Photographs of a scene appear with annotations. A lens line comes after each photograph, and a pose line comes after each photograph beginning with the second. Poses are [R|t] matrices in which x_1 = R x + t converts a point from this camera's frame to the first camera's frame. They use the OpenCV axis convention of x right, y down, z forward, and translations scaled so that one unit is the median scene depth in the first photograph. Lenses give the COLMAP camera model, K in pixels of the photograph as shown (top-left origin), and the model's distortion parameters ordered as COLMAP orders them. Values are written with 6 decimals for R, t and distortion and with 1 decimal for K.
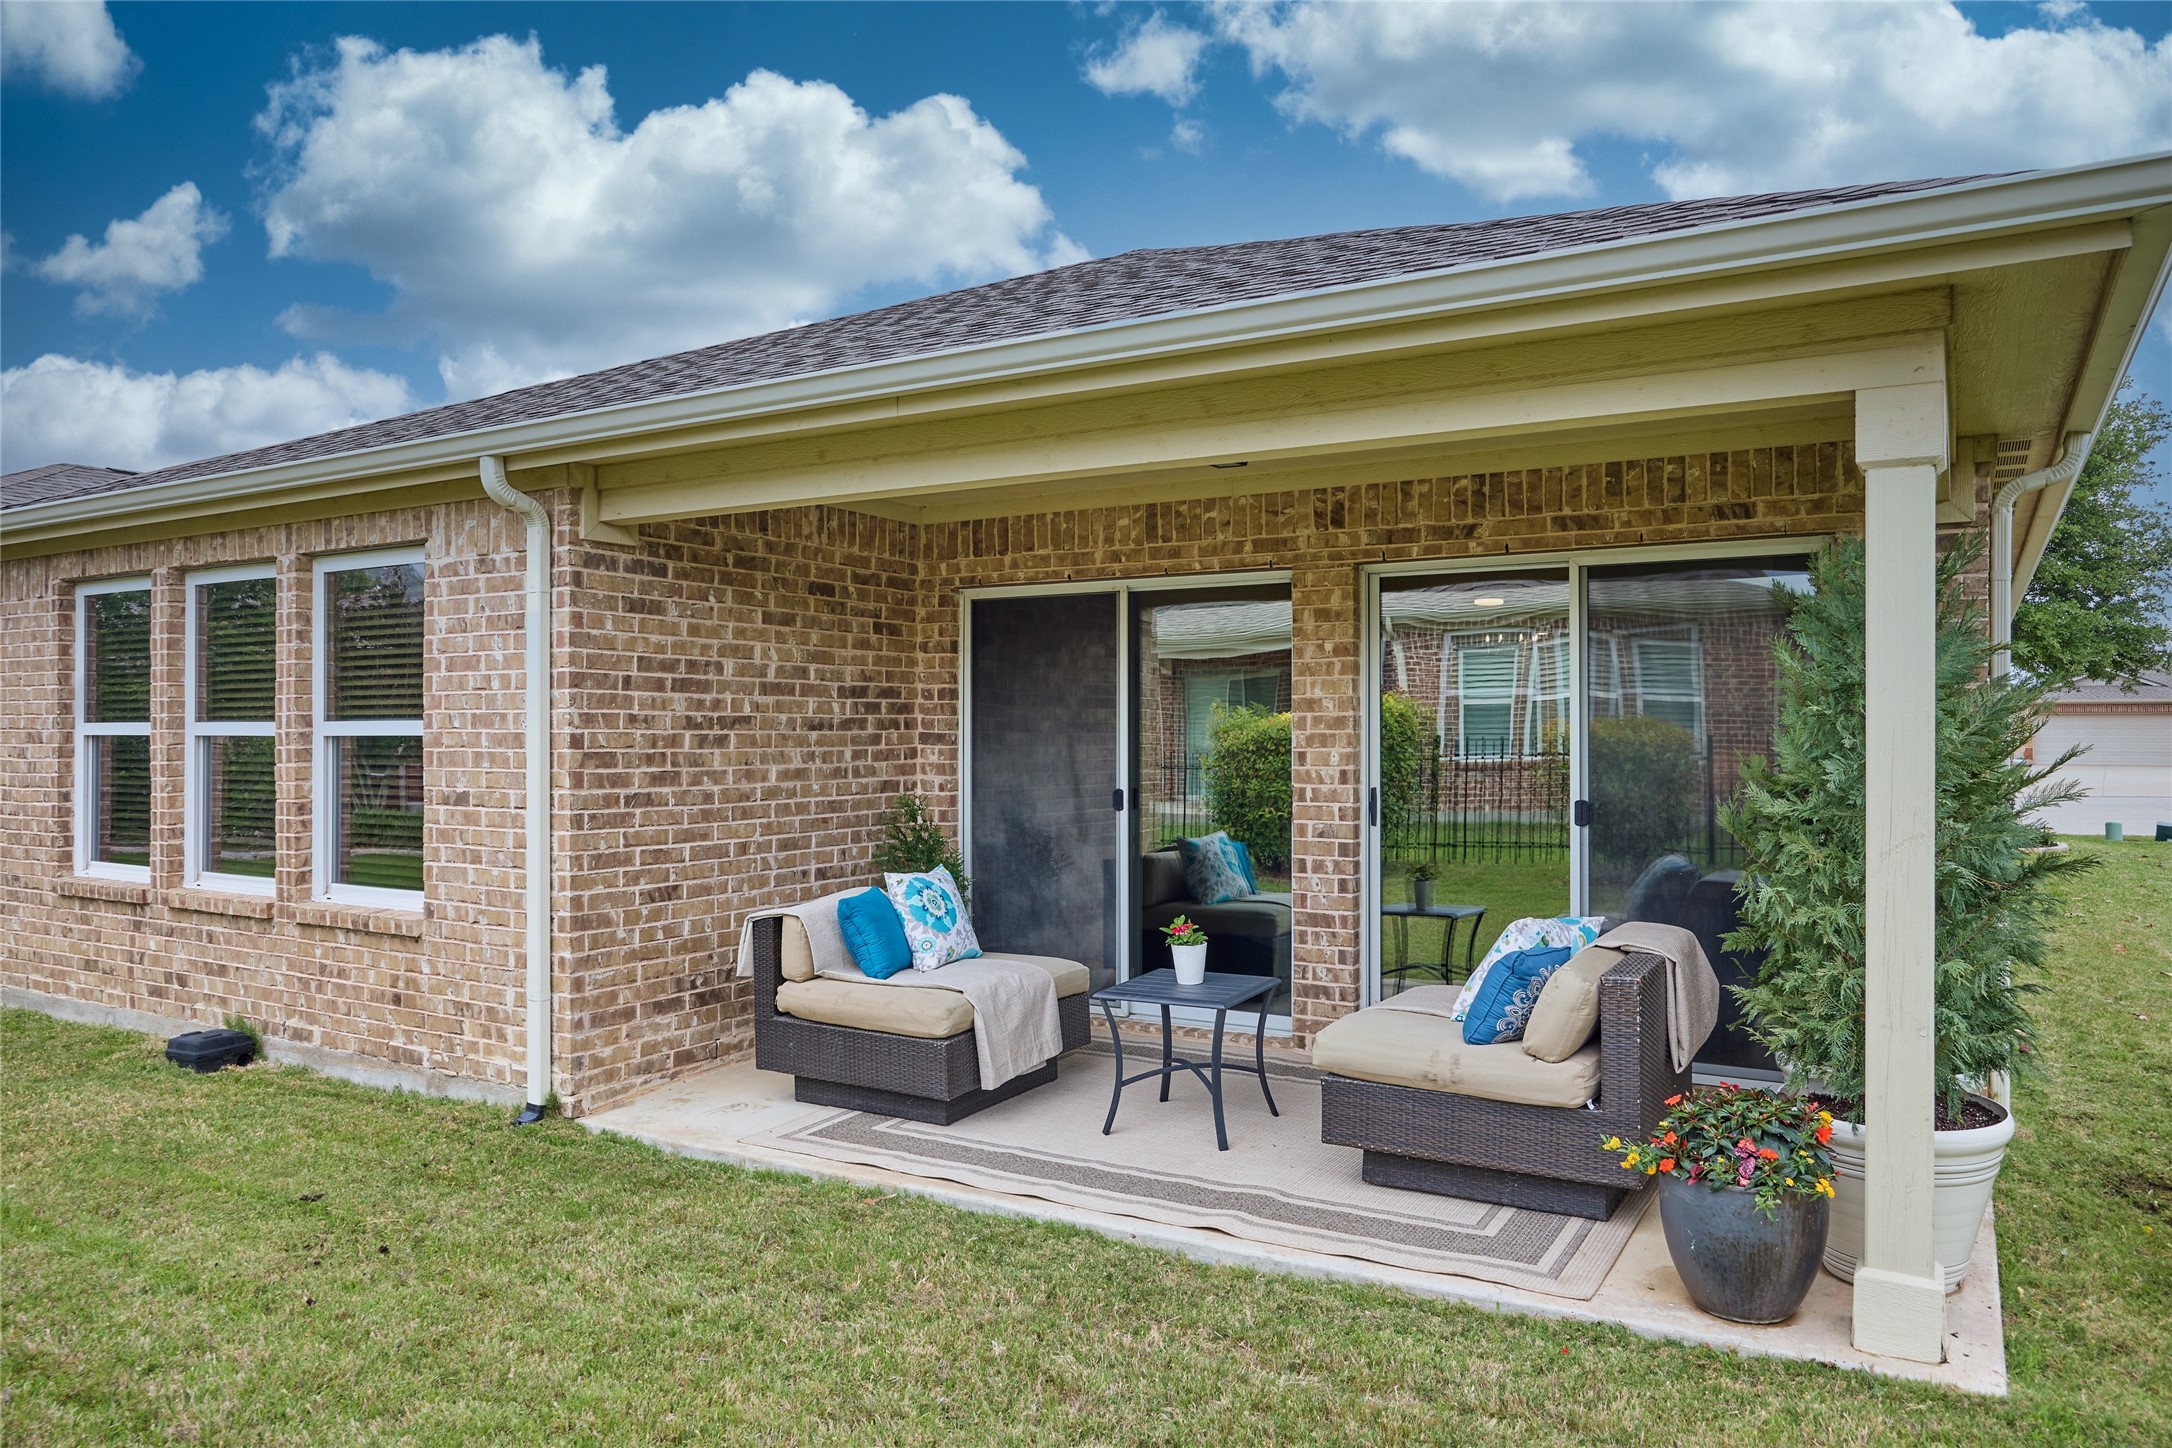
lens RADIAL K [[1466.2, 0, 1087.3], [0, 1466.2, 739.5], [0, 0, 1]] dist [-0.029141, 0.028865]
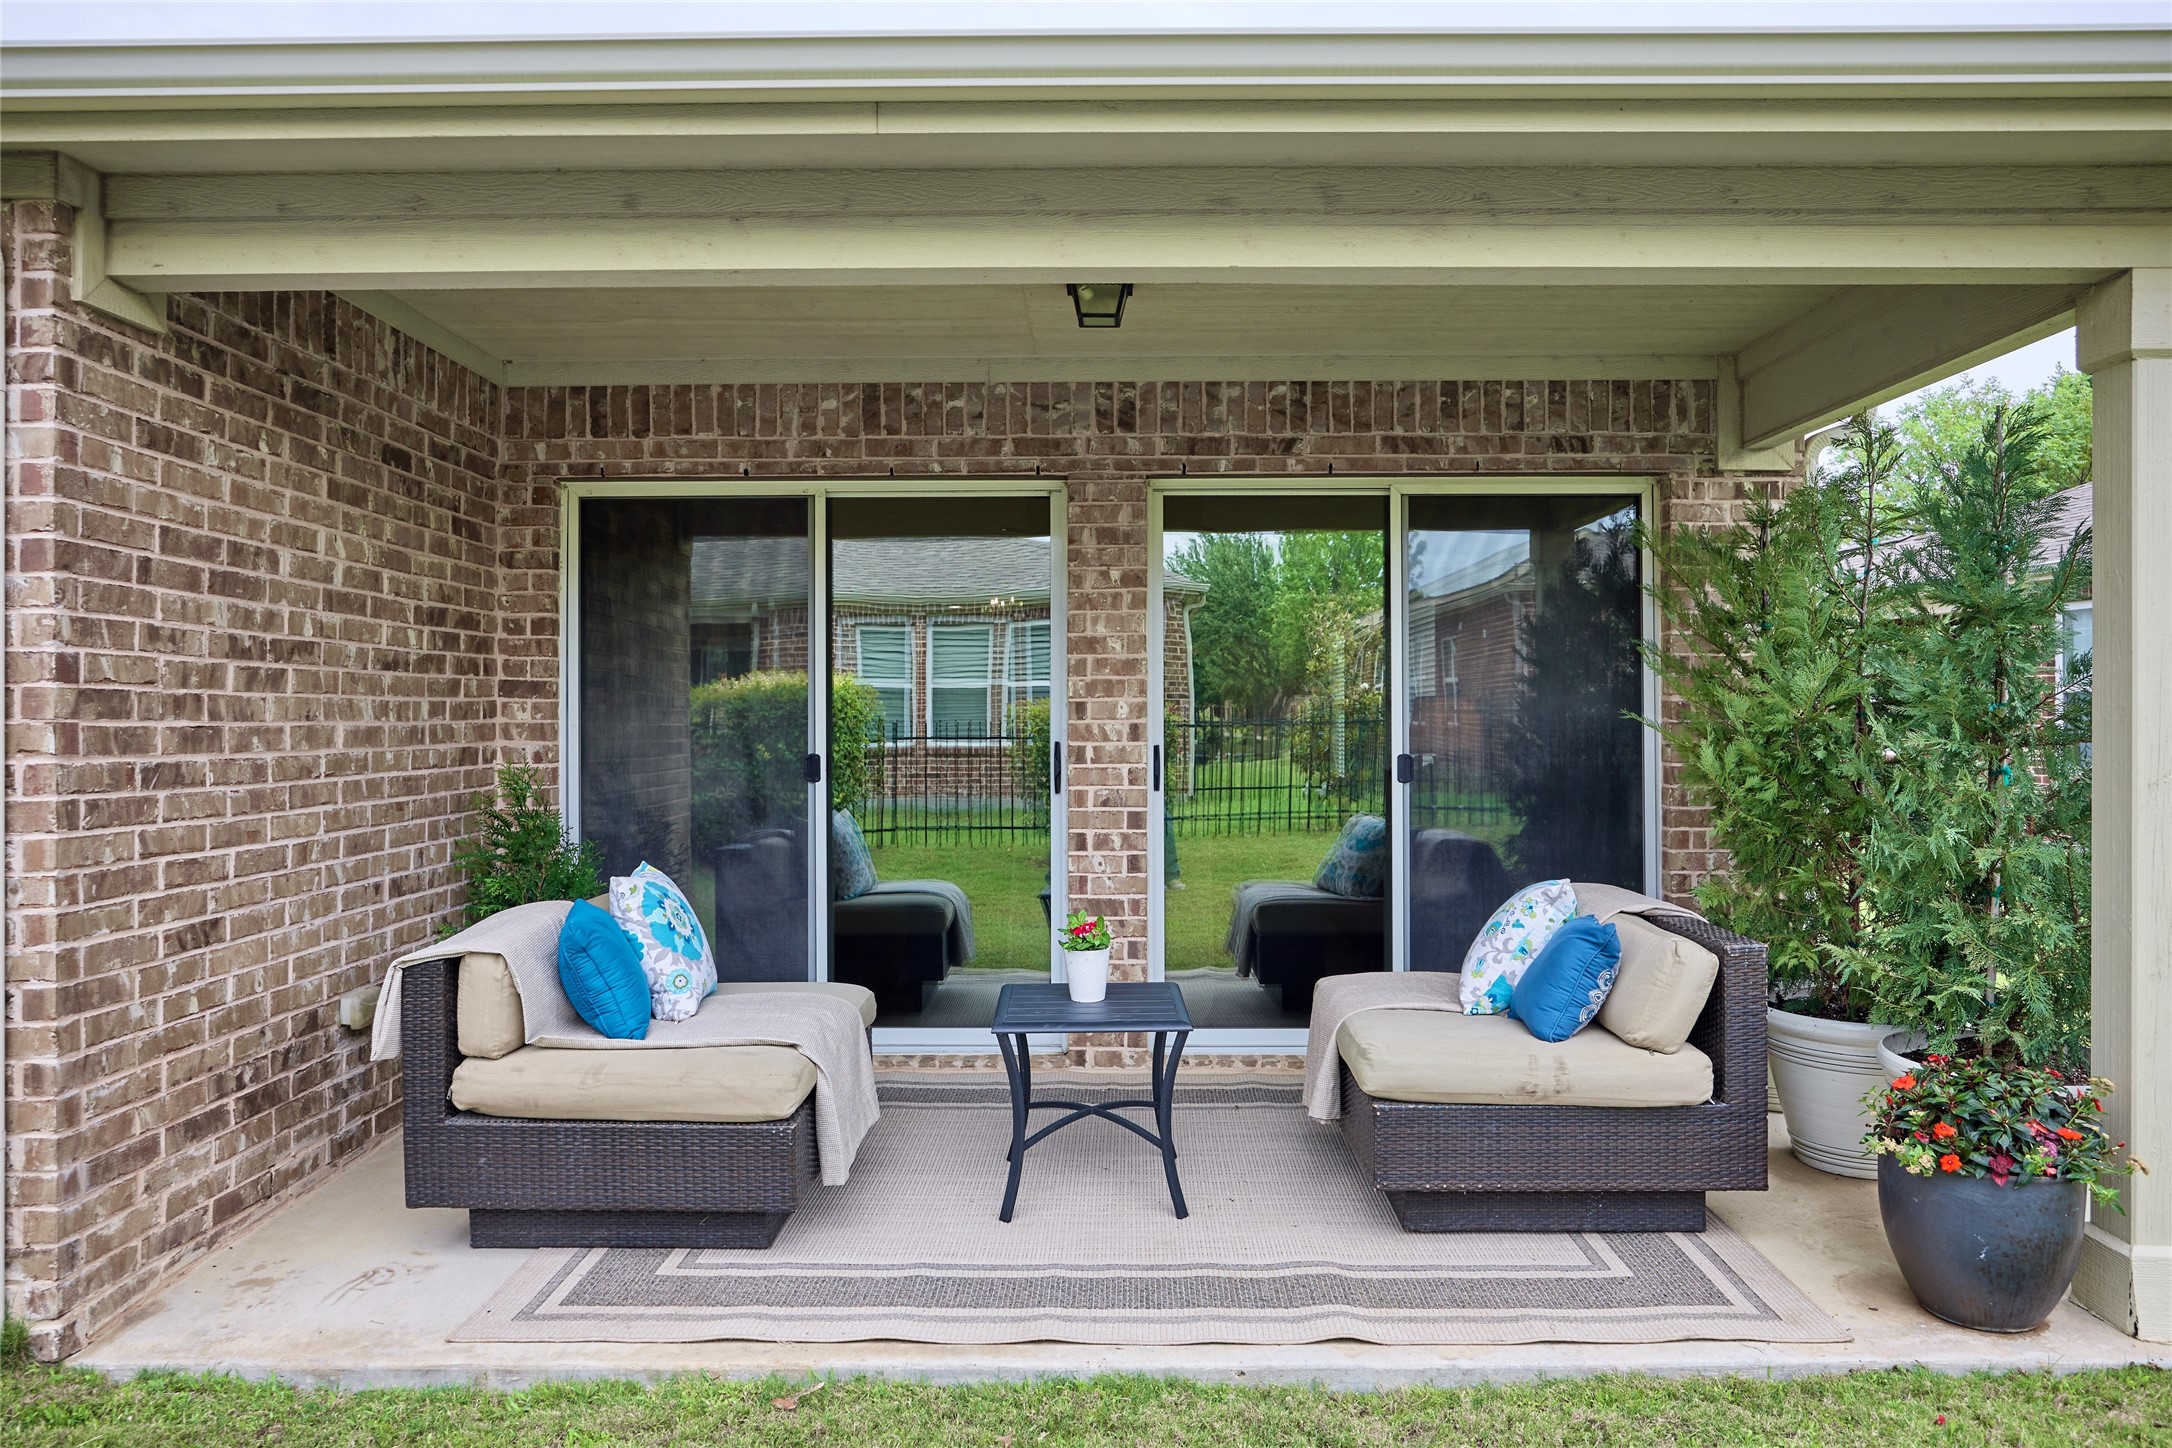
lens RADIAL K [[1439.7, 0, 1086.0], [0, 1439.7, 724.0], [0, 0, 1]] dist [-0.034860, 0.033080]
pose [[0.864572, -0.002893, 0.502501, -0.271186], [0.003874, 0.999992, -0.000907, 0.022605], [-0.502494, 0.002731, 0.864576, 0.325617]]
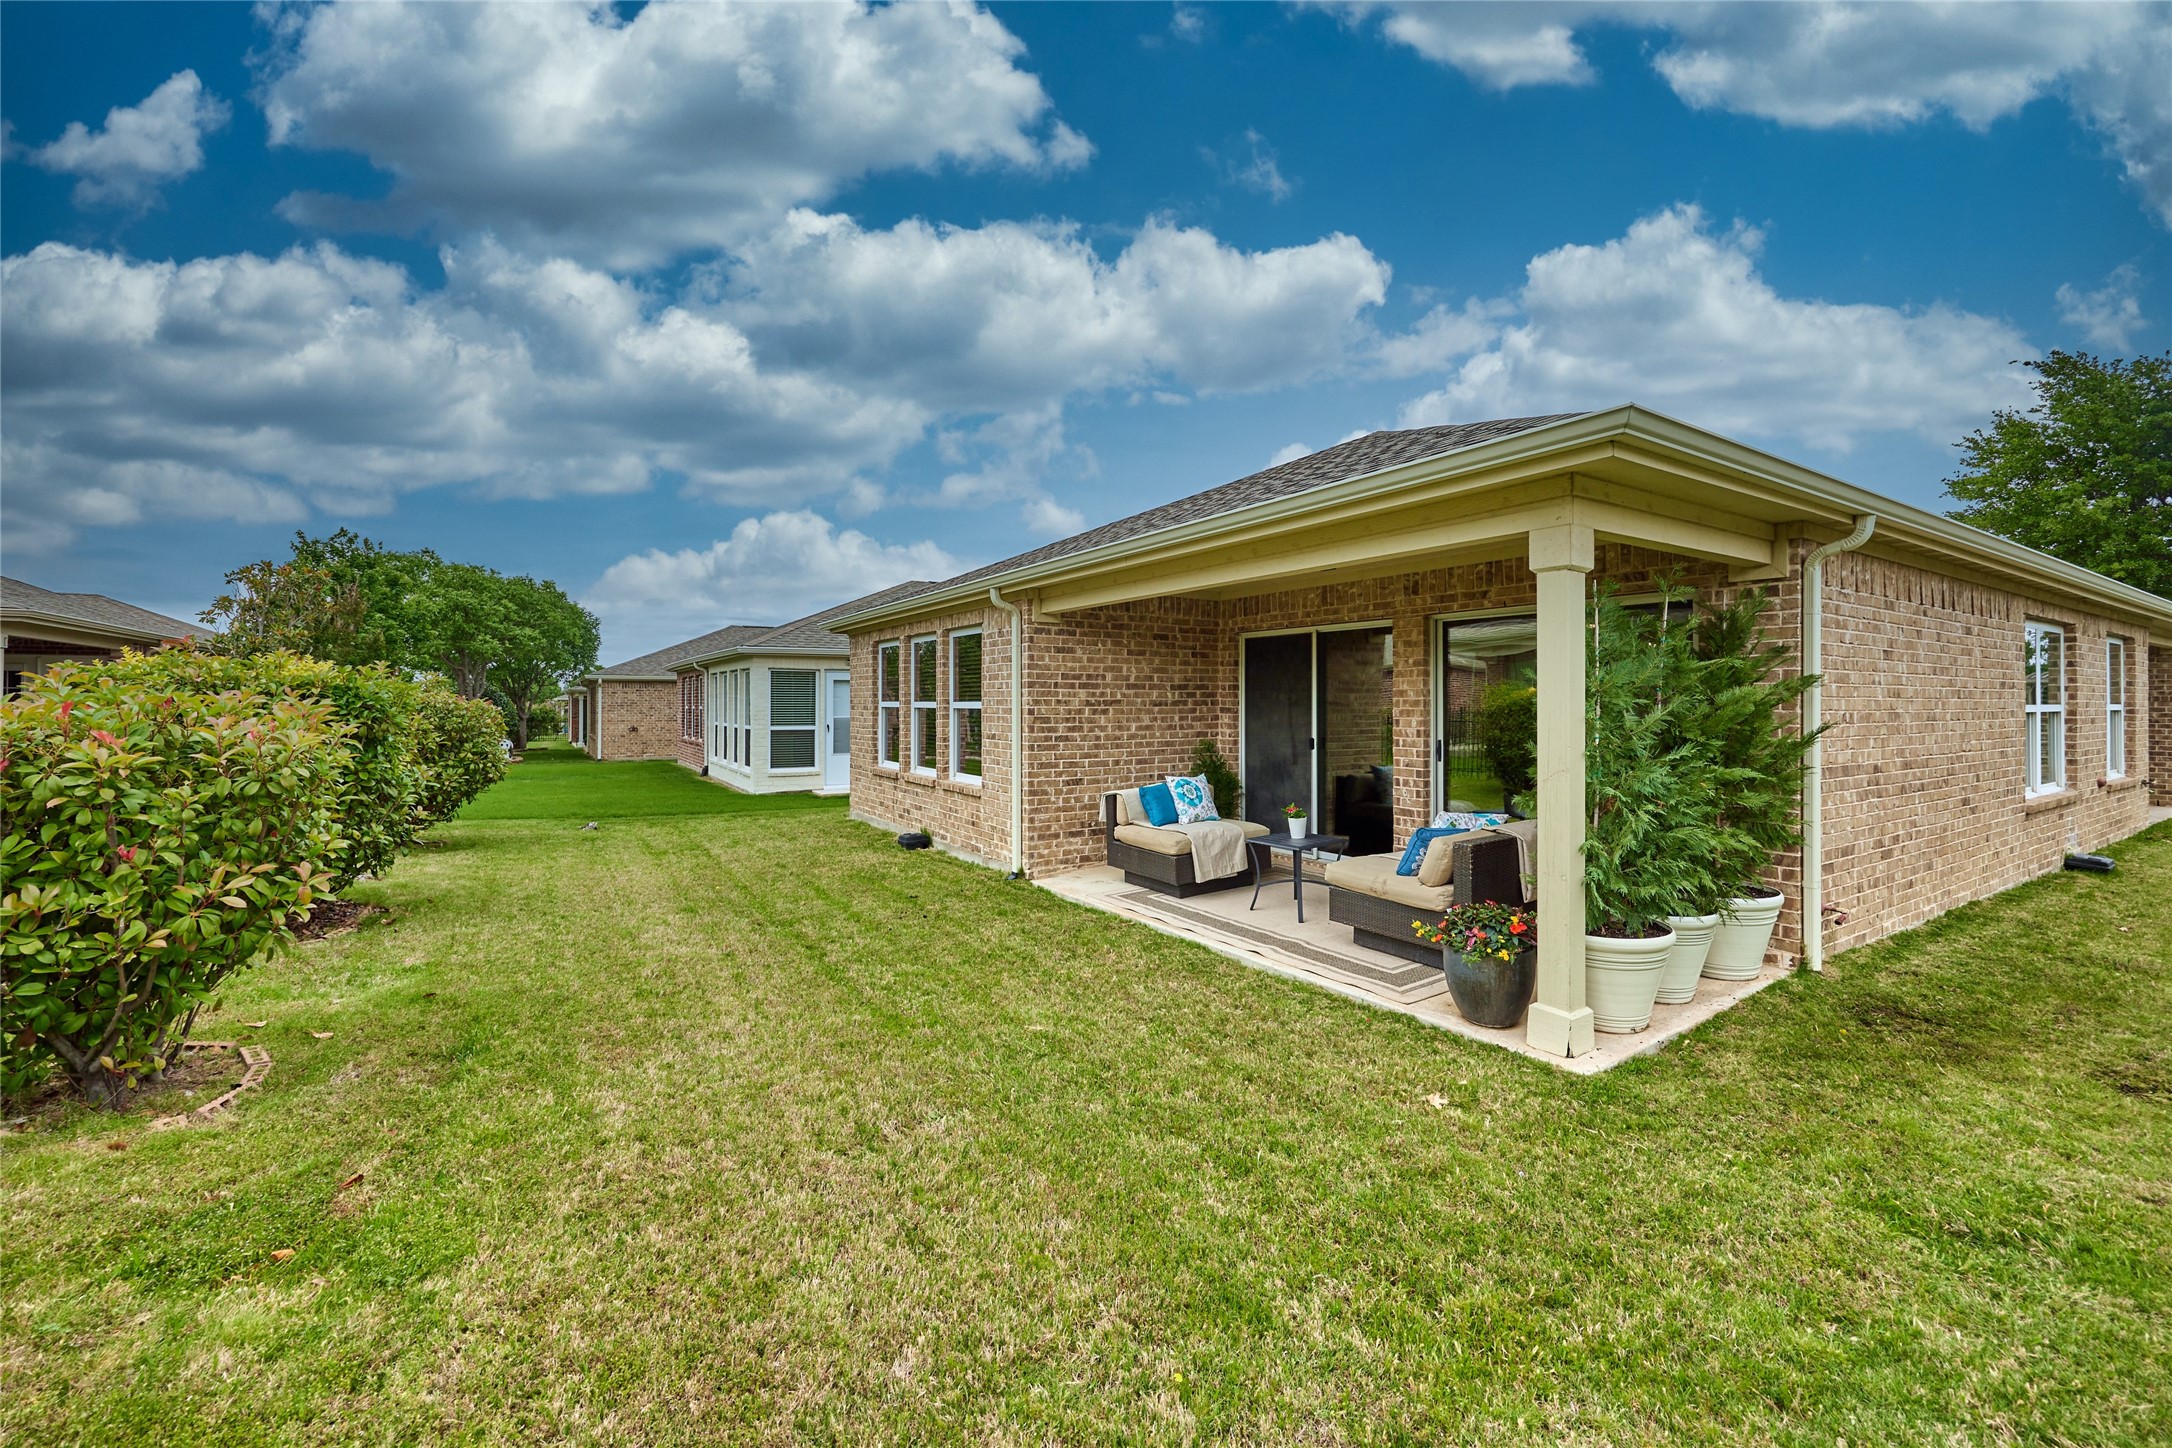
lens RADIAL K [[862.3, 0, 1080.3], [0, 862.3, 712.1], [0, 0, 1]] dist [-0.001026, -0.000041]
pose [[0.894210, 0.005970, -0.447608, 0.292518], [-0.002423, 0.999961, 0.008496, -0.009274], [0.447642, -0.006513, 0.894189, -0.140876]]
